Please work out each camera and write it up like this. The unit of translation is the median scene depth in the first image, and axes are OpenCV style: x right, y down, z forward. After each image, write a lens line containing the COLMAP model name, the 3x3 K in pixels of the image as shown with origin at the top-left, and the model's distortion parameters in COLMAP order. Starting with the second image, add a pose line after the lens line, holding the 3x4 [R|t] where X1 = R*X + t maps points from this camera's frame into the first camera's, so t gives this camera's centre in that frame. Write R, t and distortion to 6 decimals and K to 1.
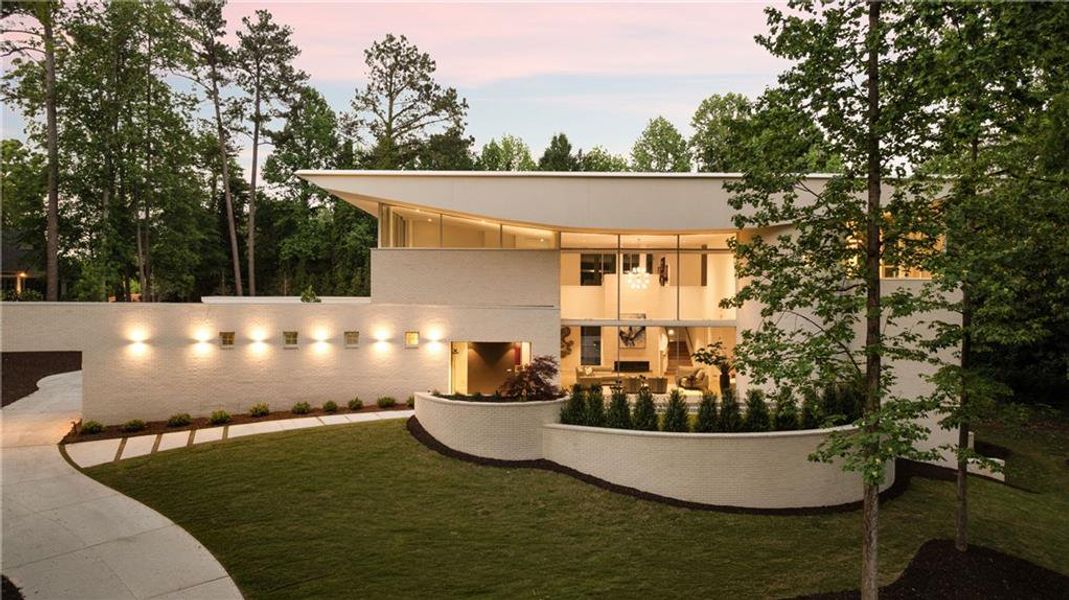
lens RADIAL K [[762.6, 0, 534.5], [0, 762.6, 300.0], [0, 0, 1]] dist [-0.075604, 0.073821]
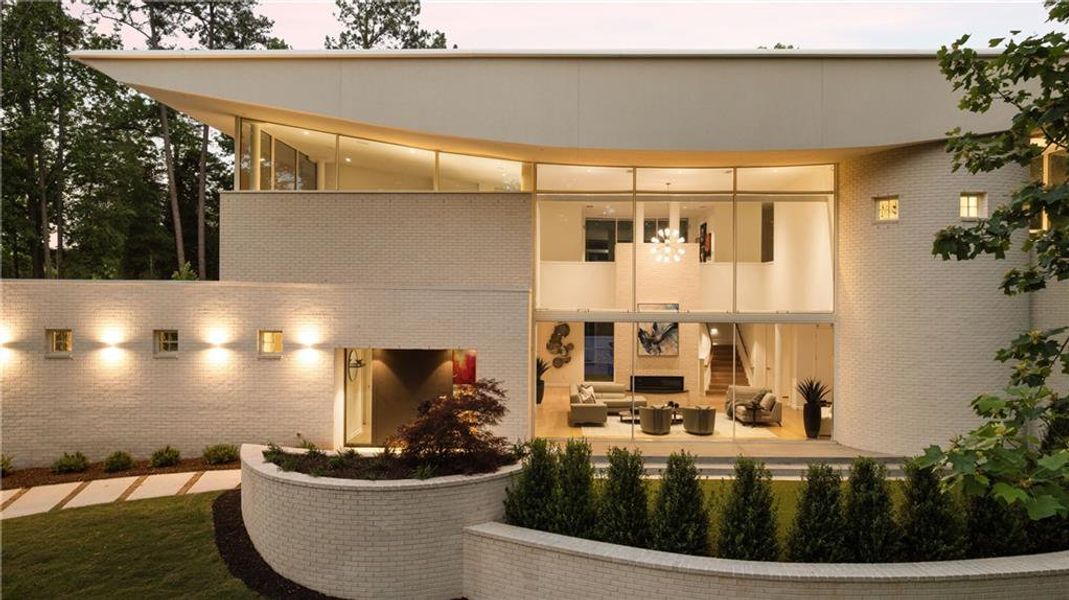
lens RADIAL K [[762.6, 0, 534.5], [0, 762.6, 300.0], [0, 0, 1]] dist [-0.075604, 0.073821]
pose [[0.999265, 0.002157, -0.038281, 0.049660], [-0.002023, 0.999992, 0.003551, 0.013540], [0.038289, -0.003471, 0.999261, 0.359038]]
